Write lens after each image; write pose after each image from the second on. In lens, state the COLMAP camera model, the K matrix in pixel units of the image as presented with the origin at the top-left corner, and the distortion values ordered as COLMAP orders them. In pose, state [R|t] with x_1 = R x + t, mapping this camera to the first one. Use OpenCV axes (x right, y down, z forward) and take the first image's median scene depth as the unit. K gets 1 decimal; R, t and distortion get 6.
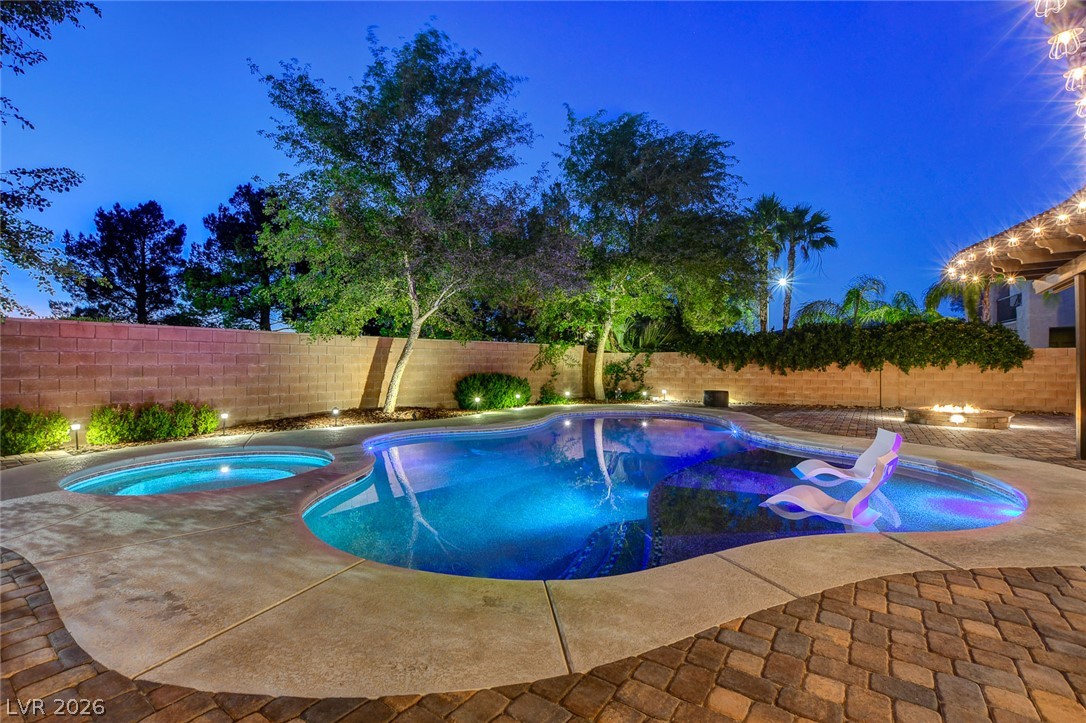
lens RADIAL K [[481.5, 0, 542.8], [0, 481.5, 359.3], [0, 0, 1]] dist [-0.037558, 0.006380]
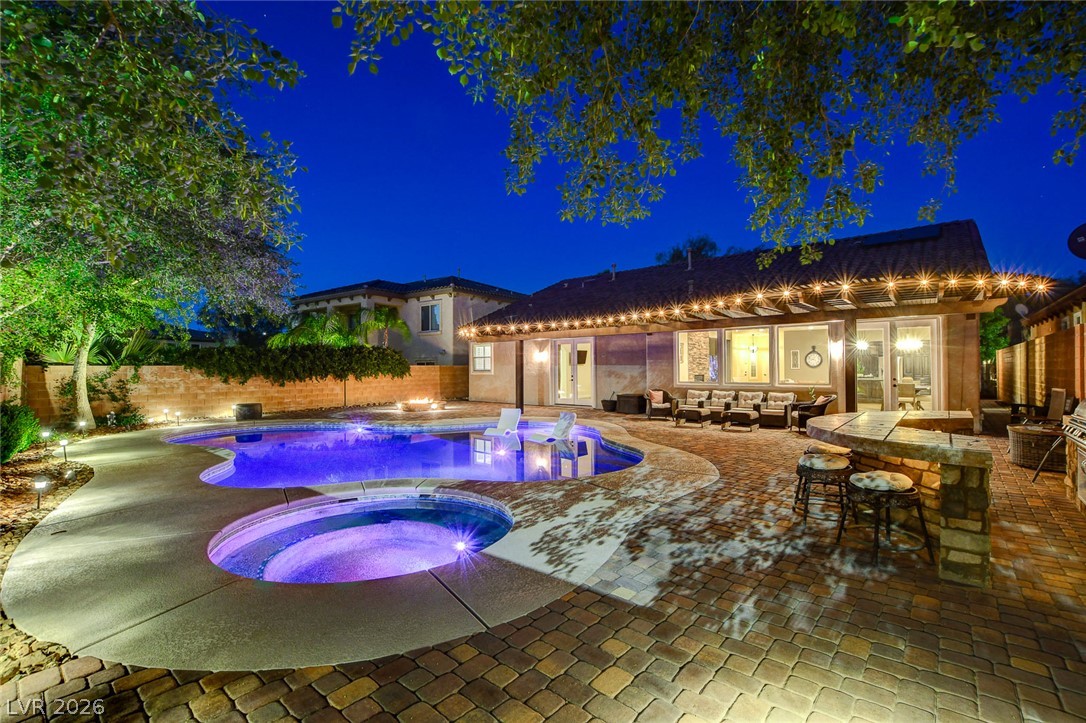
lens RADIAL K [[480.1, 0, 542.6], [0, 480.1, 359.0], [0, 0, 1]] dist [-0.036493, 0.005763]
pose [[0.104735, 0.016730, 0.994359, -0.655297], [-0.003312, 0.999859, -0.016473, -0.018873], [-0.994495, -0.001568, 0.104775, 0.277706]]
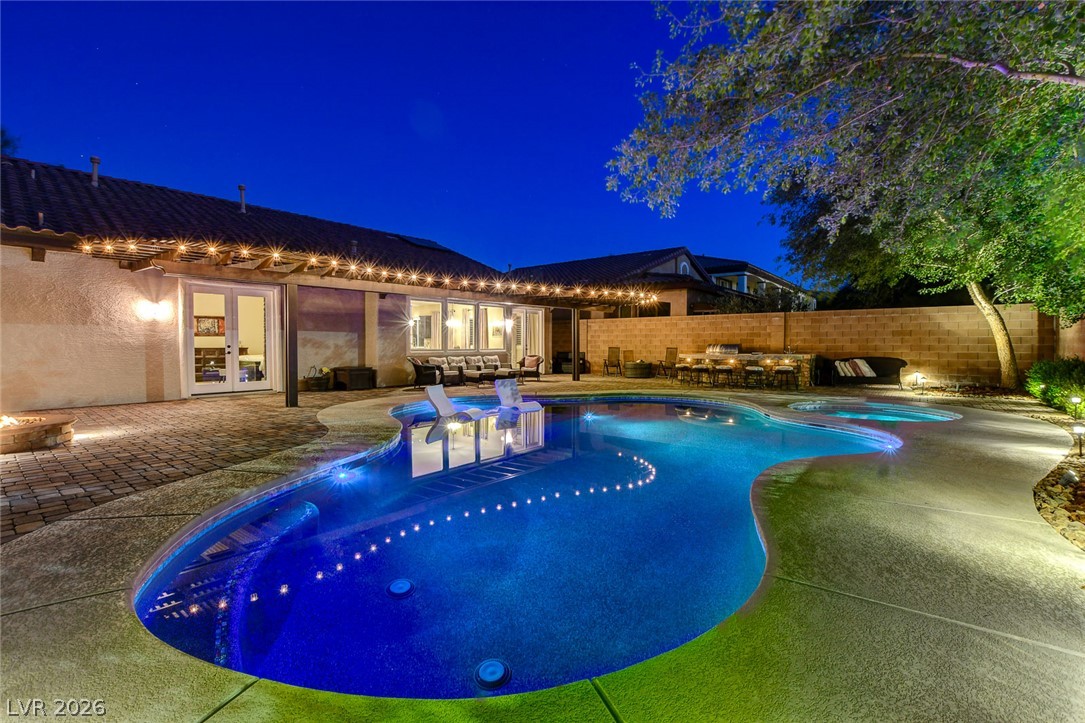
lens RADIAL K [[481.1, 0, 542.3], [0, 481.1, 359.3], [0, 0, 1]] dist [-0.037558, 0.006380]
pose [[-0.997194, -0.002849, 0.074804, 0.109335], [-0.001131, 0.999735, 0.022994, 0.010672], [-0.074849, 0.022845, -0.996933, 1.155540]]
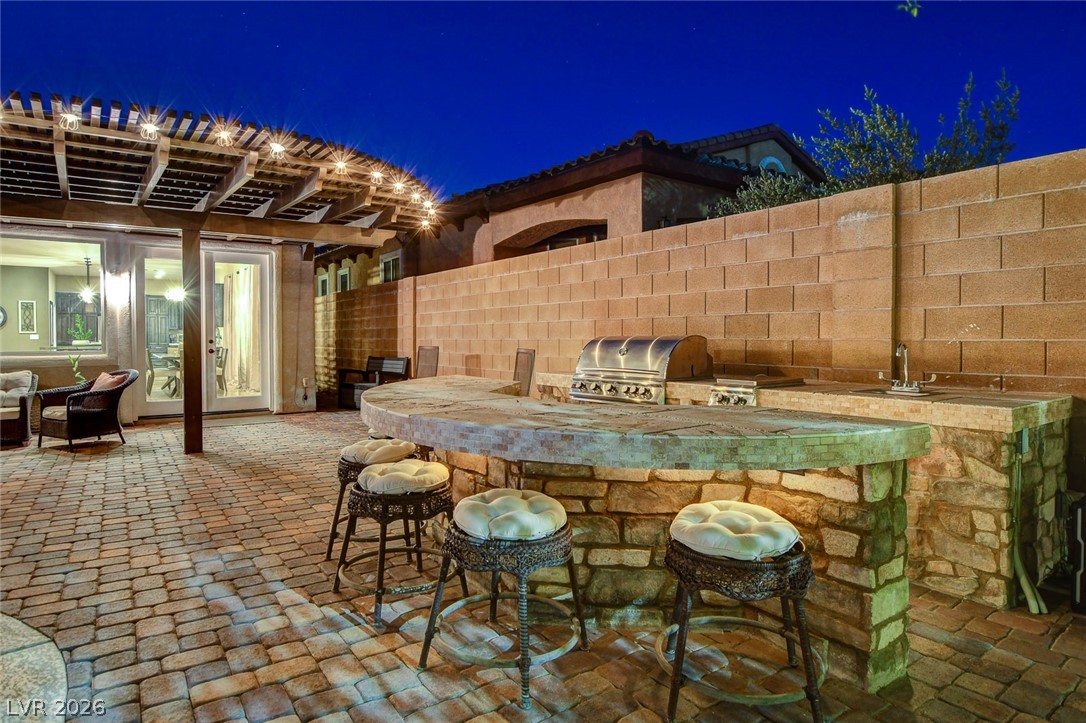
lens RADIAL K [[608.2, 0, 544.5], [0, 608.2, 348.7], [0, 0, 1]] dist [-0.023969, 0.000389]
pose [[-0.944164, -0.004953, 0.329439, -0.338354], [-0.001241, 0.999933, 0.011475, 0.001417], [-0.329474, 0.010426, -0.944107, 0.269711]]
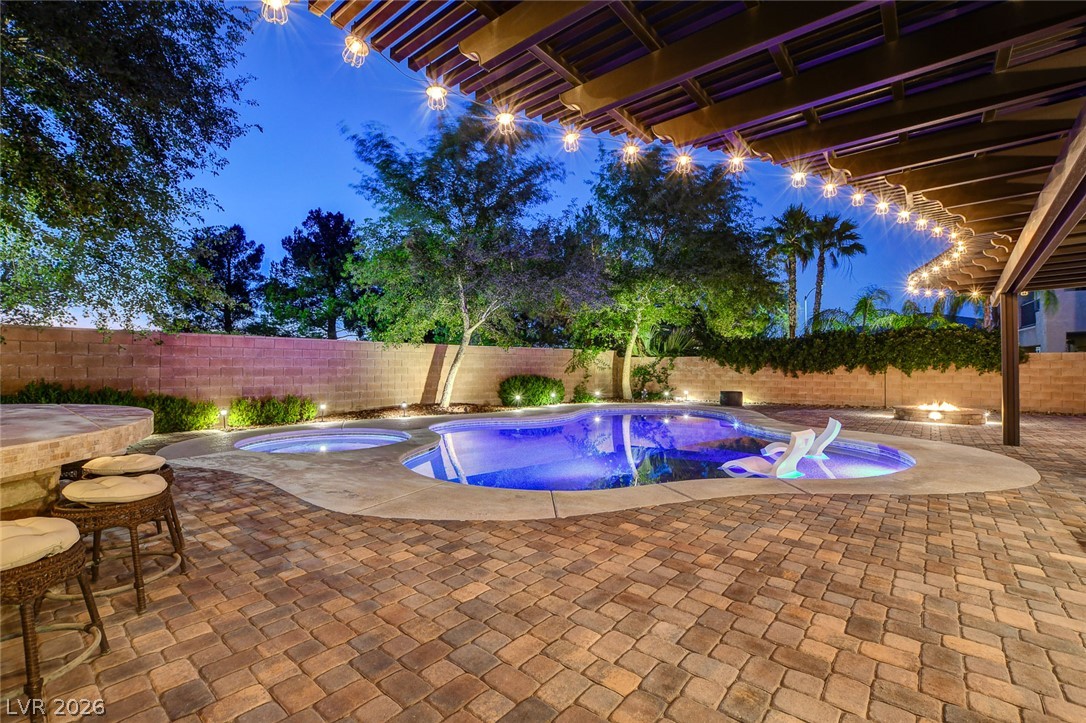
lens RADIAL K [[480.1, 0, 542.6], [0, 480.1, 359.0], [0, 0, 1]] dist [-0.036493, 0.005763]
pose [[0.996049, -0.000490, -0.088799, 0.026790], [-0.000252, 0.999965, -0.008342, -0.000208], [0.088800, 0.008332, 0.996015, -0.154913]]
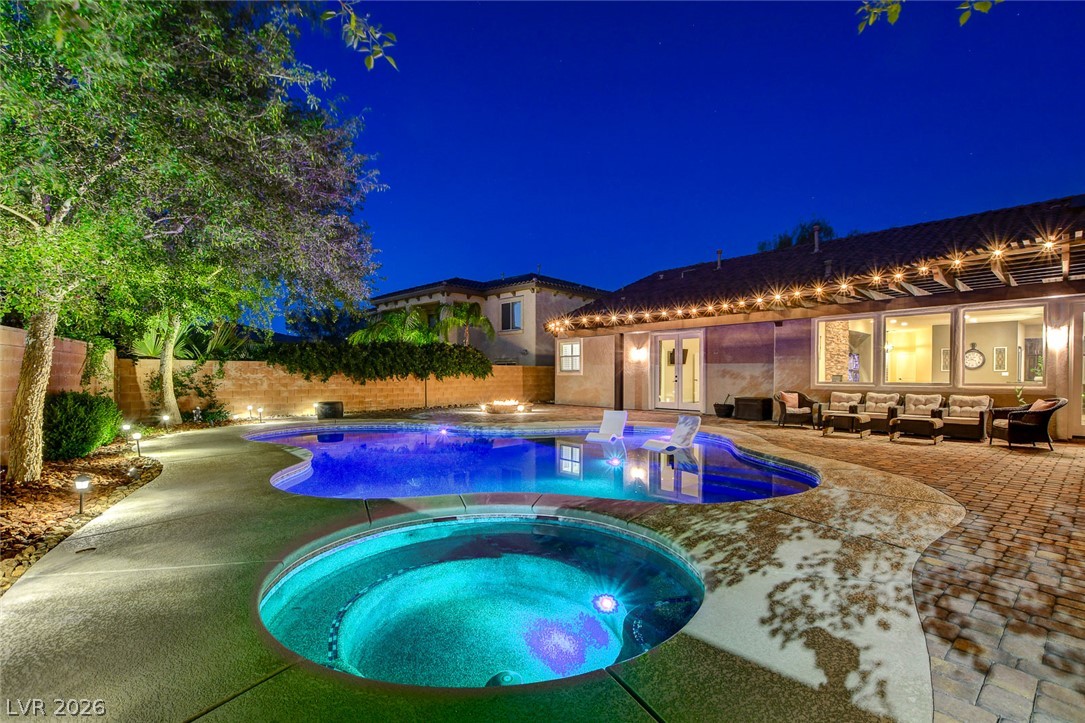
lens RADIAL K [[491.5, 0, 537.4], [0, 491.5, 381.1], [0, 0, 1]] dist [-0.037600, 0.005439]
pose [[0.261130, -0.013274, 0.965212, -0.544244], [-0.009217, 0.999826, 0.016244, 0.002647], [-0.965260, -0.013138, 0.260962, 0.353729]]
